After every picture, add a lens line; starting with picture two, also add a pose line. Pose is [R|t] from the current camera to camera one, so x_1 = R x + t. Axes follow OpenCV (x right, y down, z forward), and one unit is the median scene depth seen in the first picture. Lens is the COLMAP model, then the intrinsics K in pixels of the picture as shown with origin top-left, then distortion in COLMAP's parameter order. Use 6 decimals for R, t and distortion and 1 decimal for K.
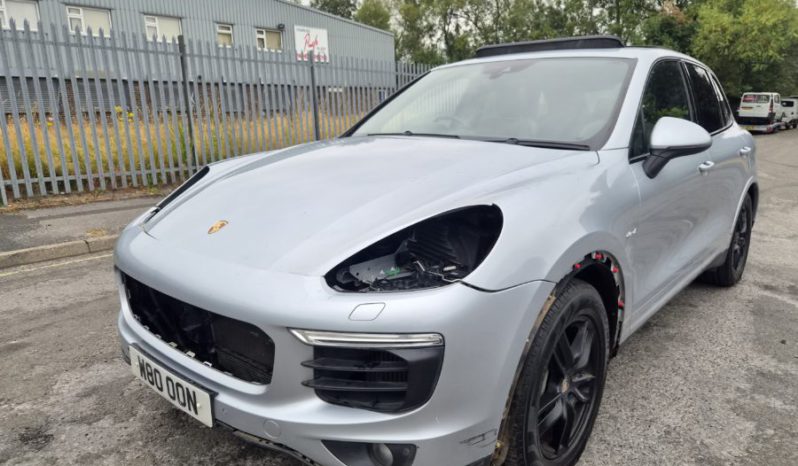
lens RADIAL K [[541.2, 0, 410.5], [0, 541.2, 236.7], [0, 0, 1]] dist [0.060539, -0.044263]
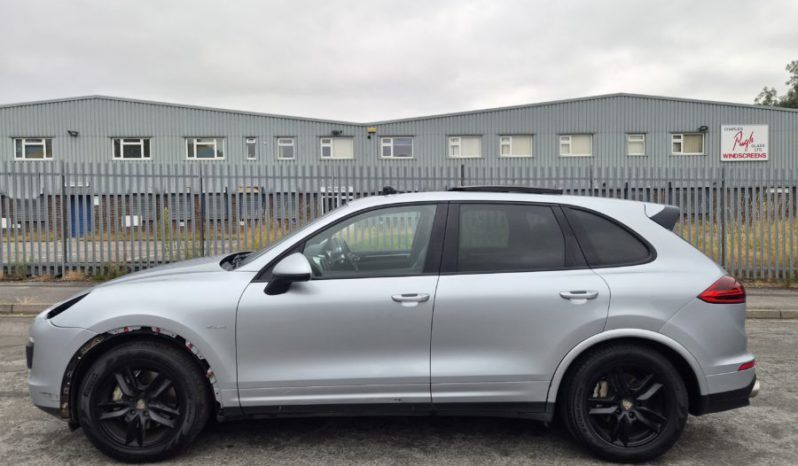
lens RADIAL K [[494.9, 0, 404.6], [0, 494.9, 232.6], [0, 0, 1]] dist [-0.003431, 0.001650]
pose [[0.630326, 0.033953, -0.775587, 0.827019], [-0.177665, 0.978839, -0.101539, -0.233985], [0.755727, 0.201797, 0.623020, 0.898132]]
